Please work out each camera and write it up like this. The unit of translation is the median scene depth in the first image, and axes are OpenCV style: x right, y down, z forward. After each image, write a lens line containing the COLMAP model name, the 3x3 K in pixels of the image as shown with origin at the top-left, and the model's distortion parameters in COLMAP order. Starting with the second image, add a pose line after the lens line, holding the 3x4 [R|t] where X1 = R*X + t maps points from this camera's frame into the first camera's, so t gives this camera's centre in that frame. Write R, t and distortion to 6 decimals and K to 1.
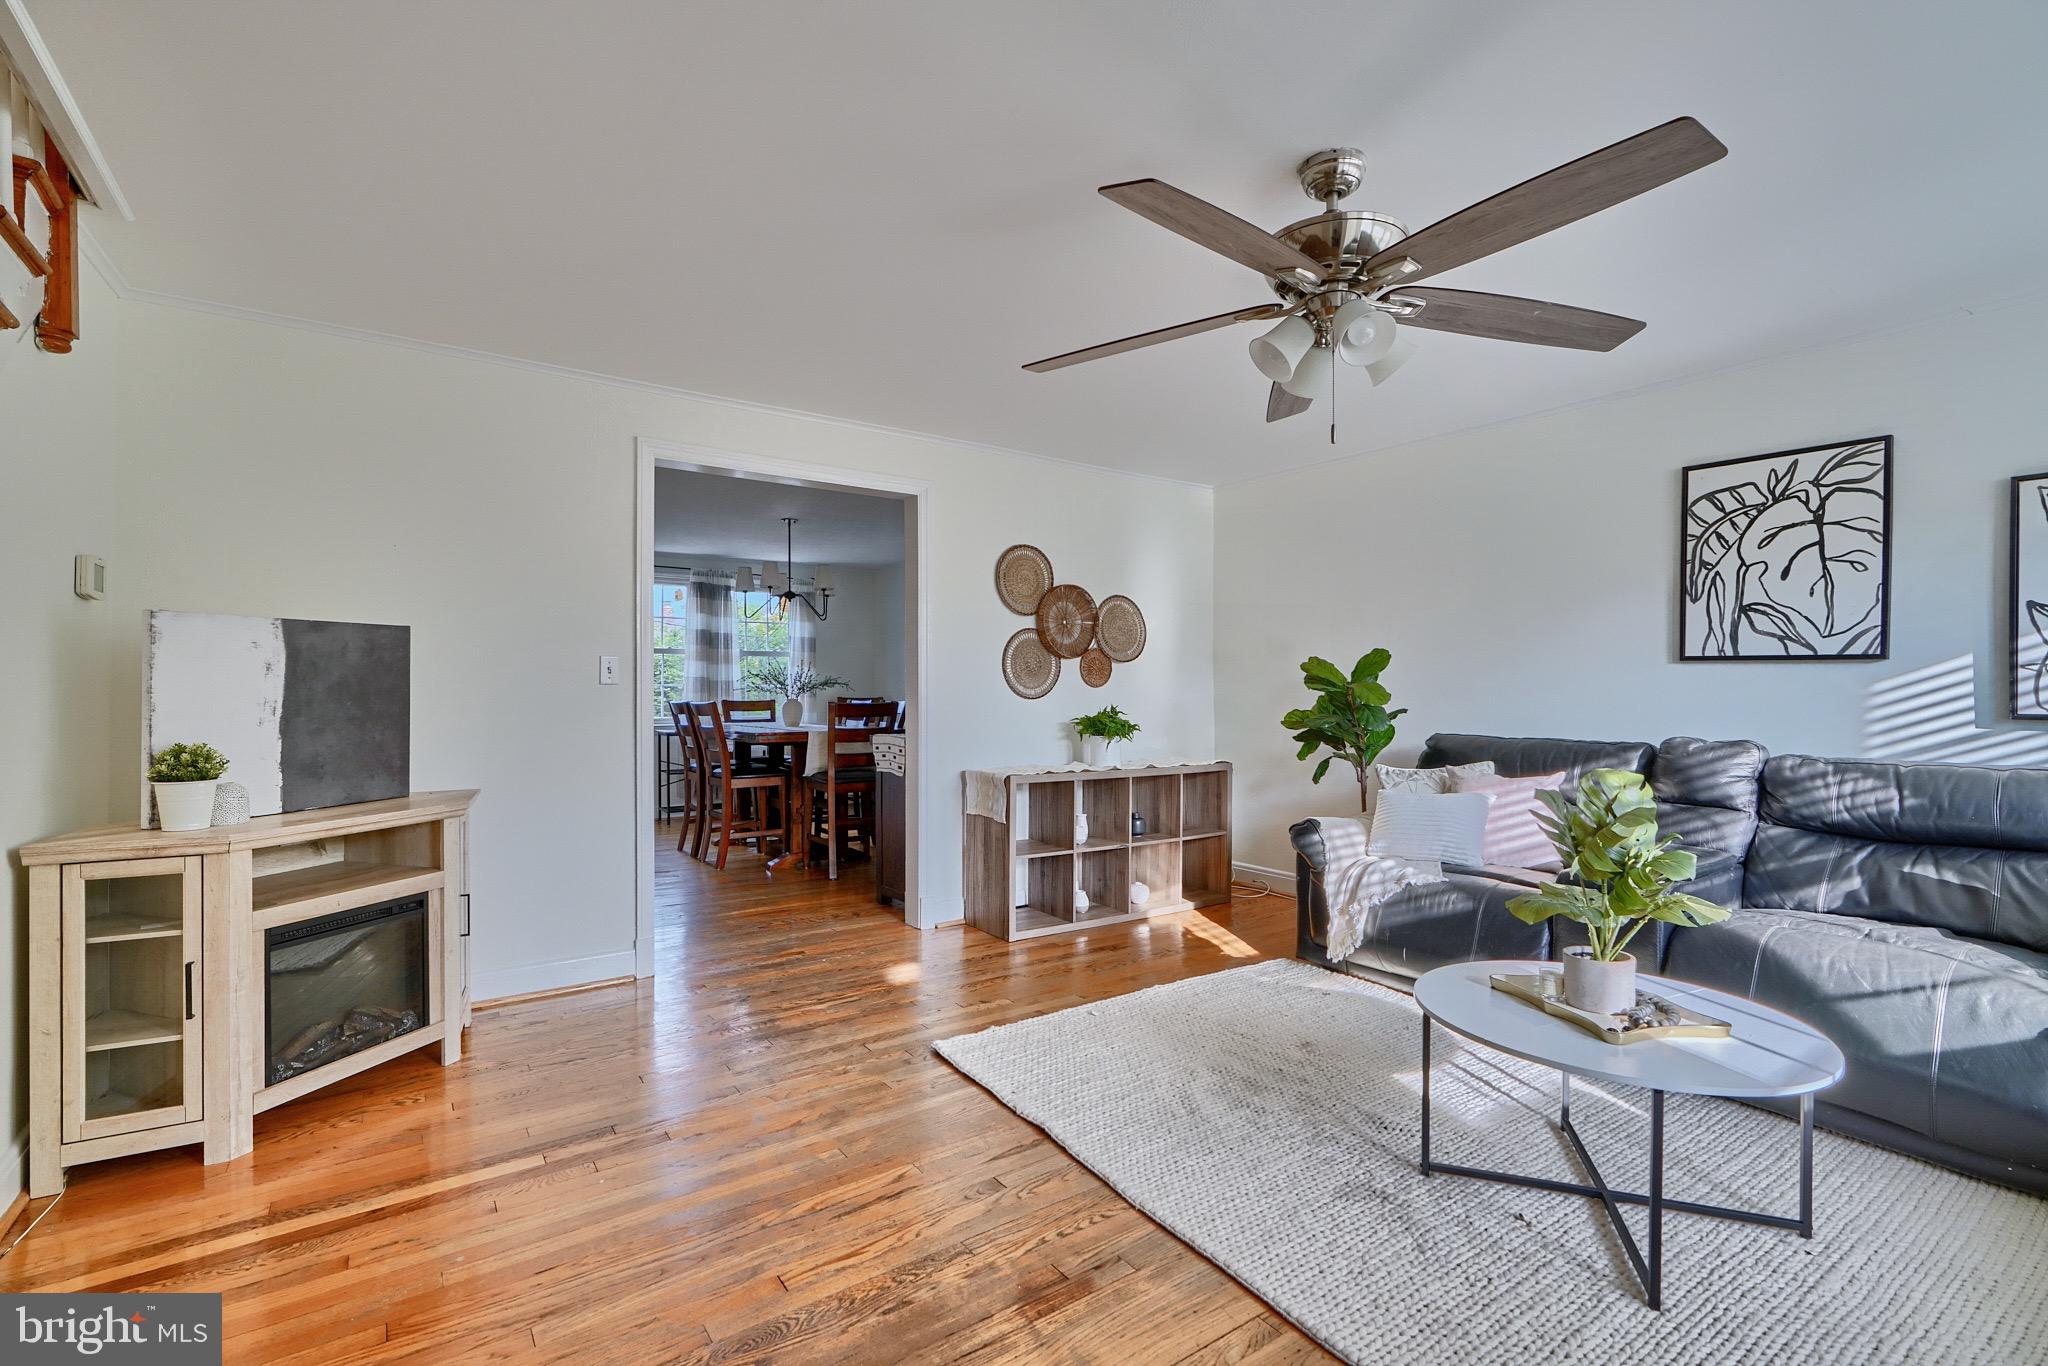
lens RADIAL K [[928.5, 0, 1014.7], [0, 928.5, 682.9], [0, 0, 1]] dist [-0.012699, 0.005592]
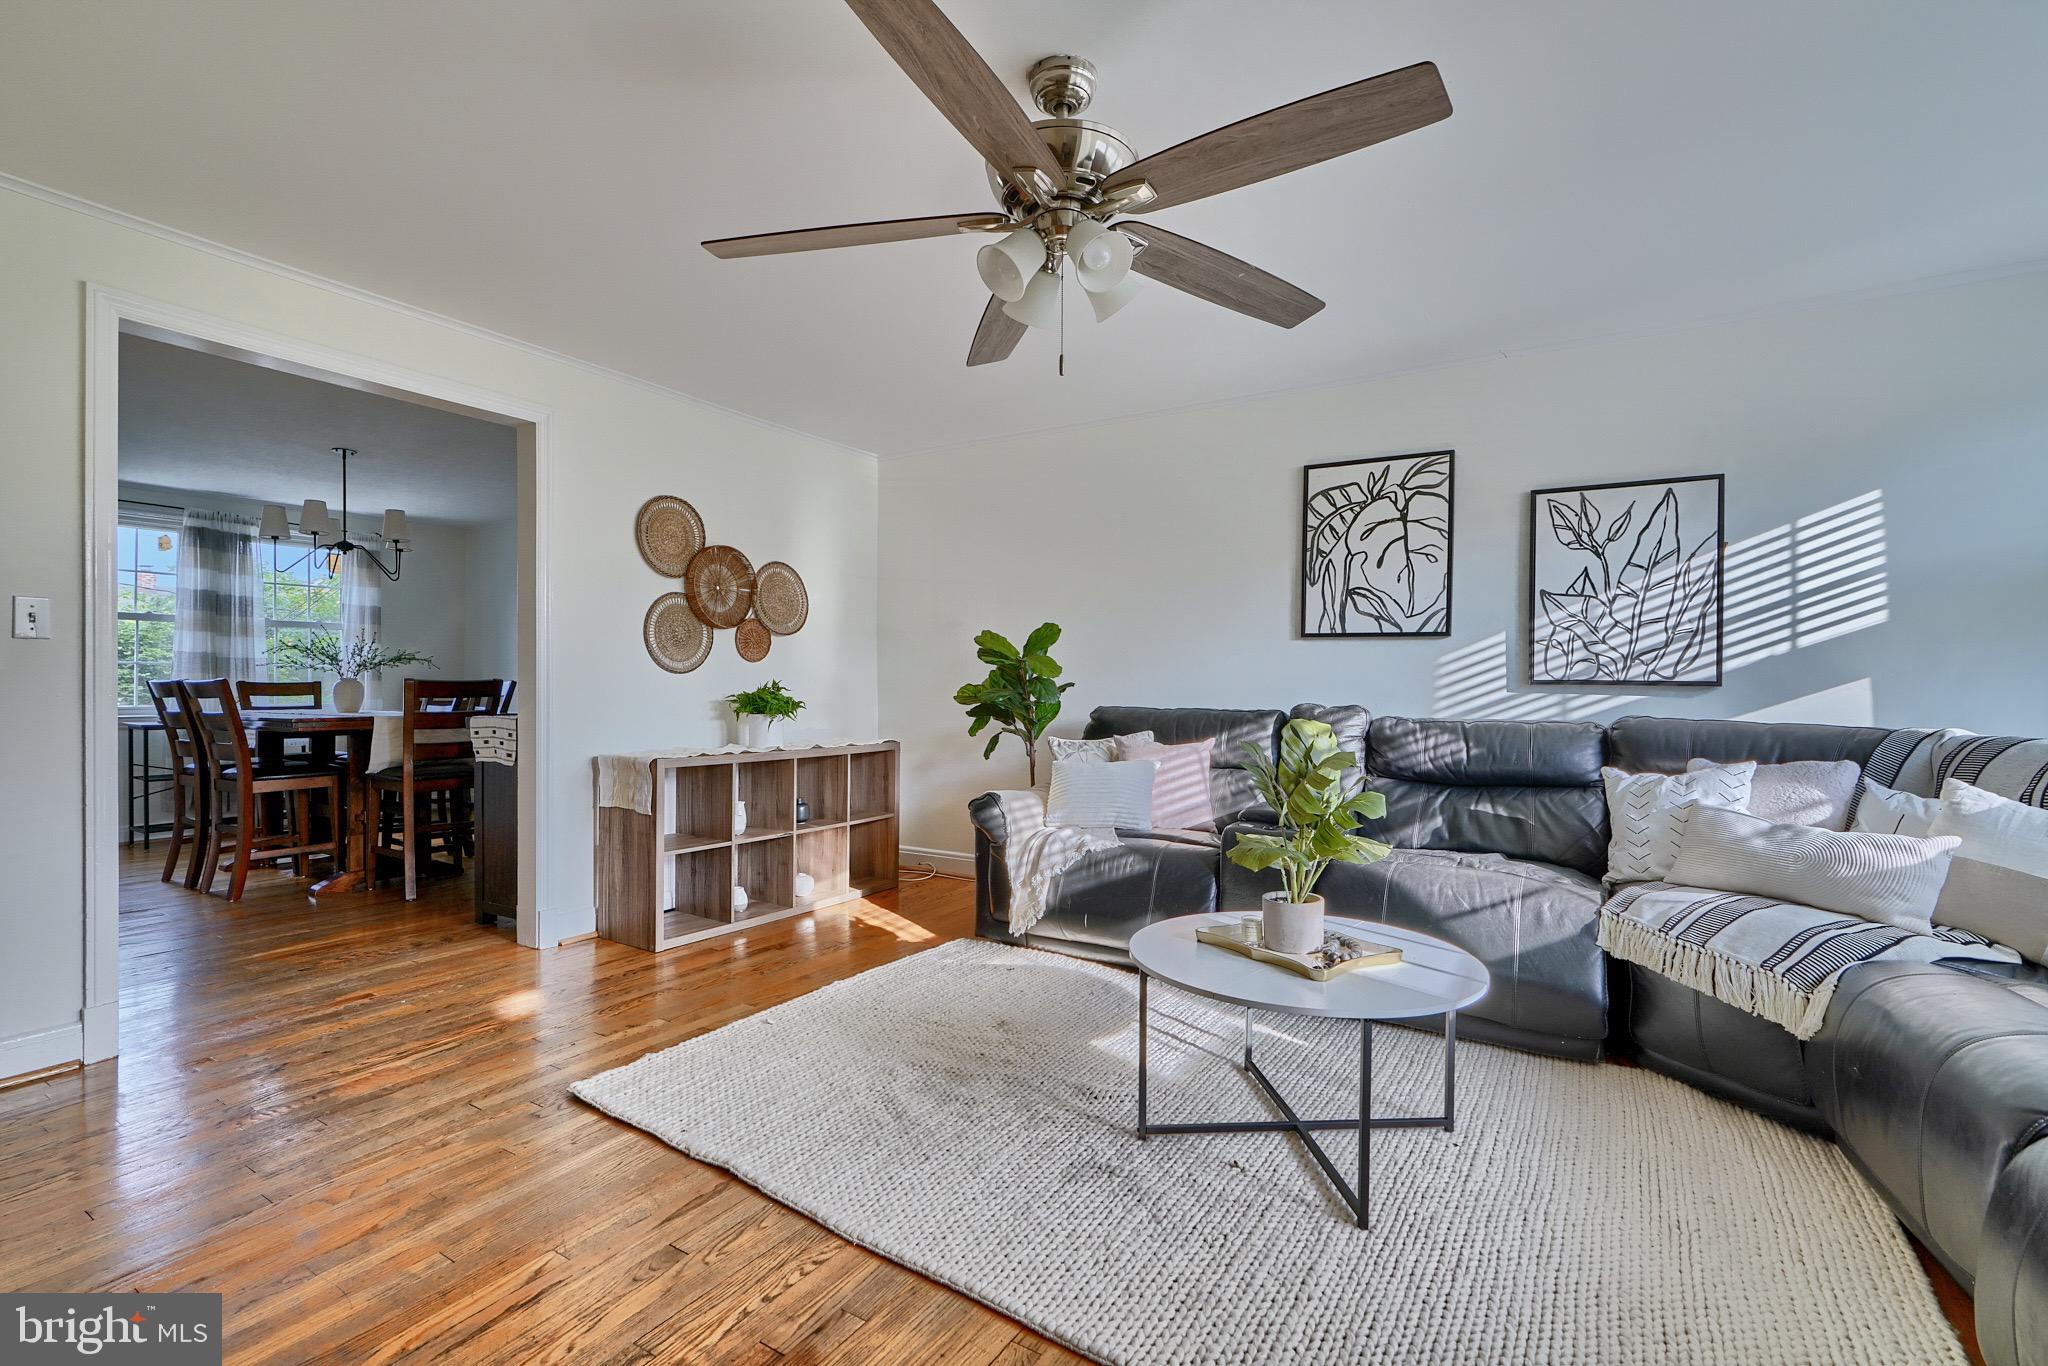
lens RADIAL K [[928.5, 0, 1027.2], [0, 928.5, 683.4], [0, 0, 1]] dist [-0.012699, 0.005592]
pose [[0.919476, 0.001811, 0.393142, -0.038247], [-0.004388, 0.999974, 0.005655, 0.033080], [-0.393121, -0.006924, 0.919461, 0.109446]]
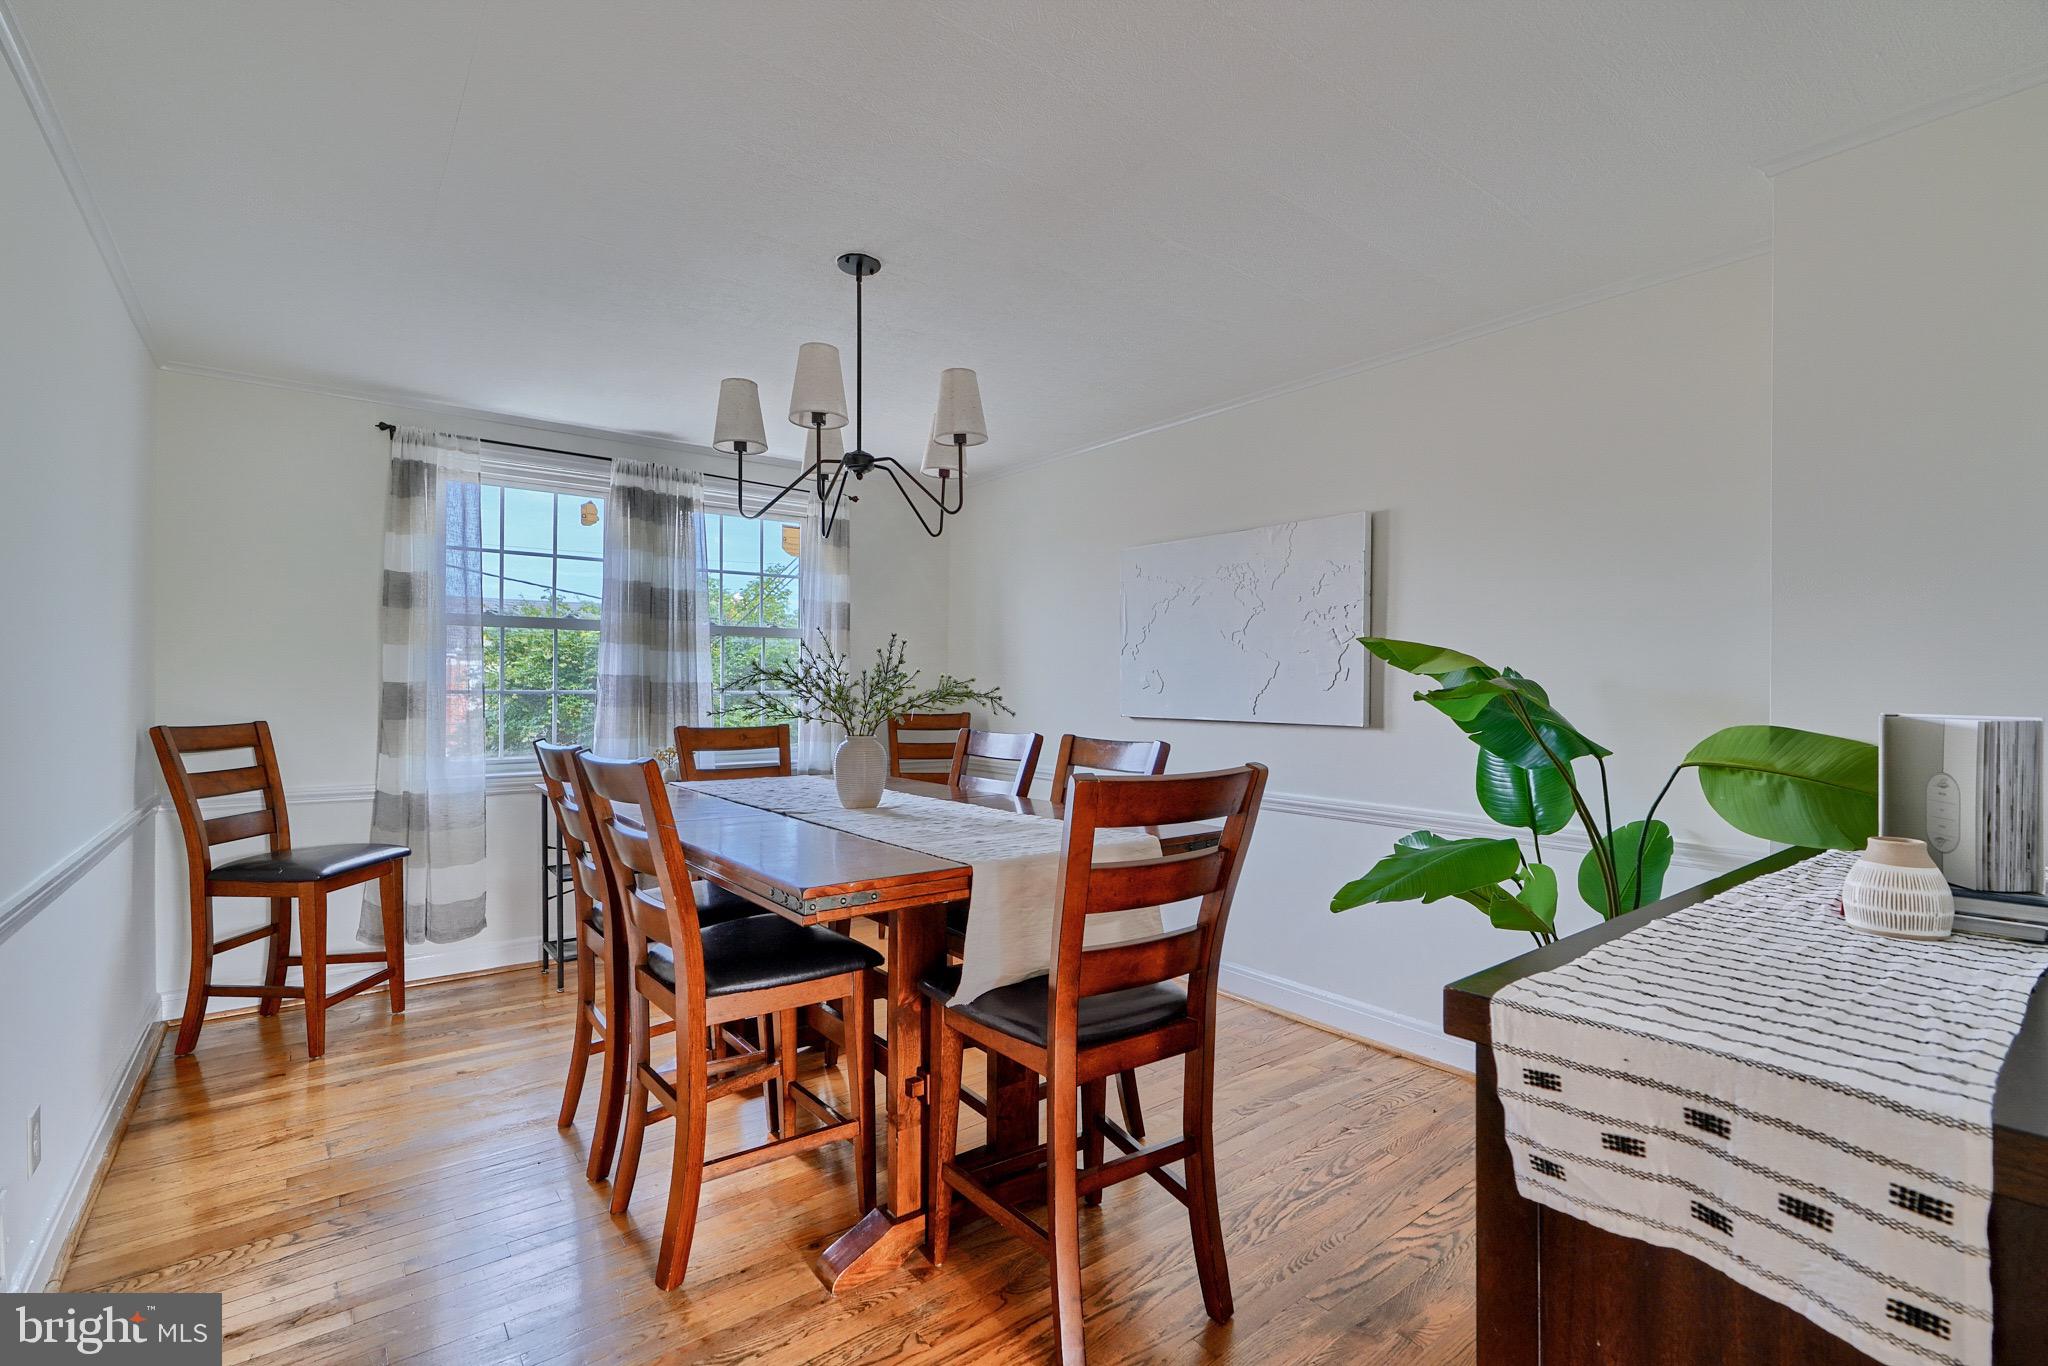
lens RADIAL K [[928.5, 0, 1019.7], [0, 928.5, 678.0], [0, 0, 1]] dist [-0.012699, 0.005592]
pose [[0.998589, 0.004093, 0.052954, -0.434729], [-0.004026, 0.999991, -0.001373, -0.015269], [-0.052959, 0.001158, 0.998596, 1.365083]]
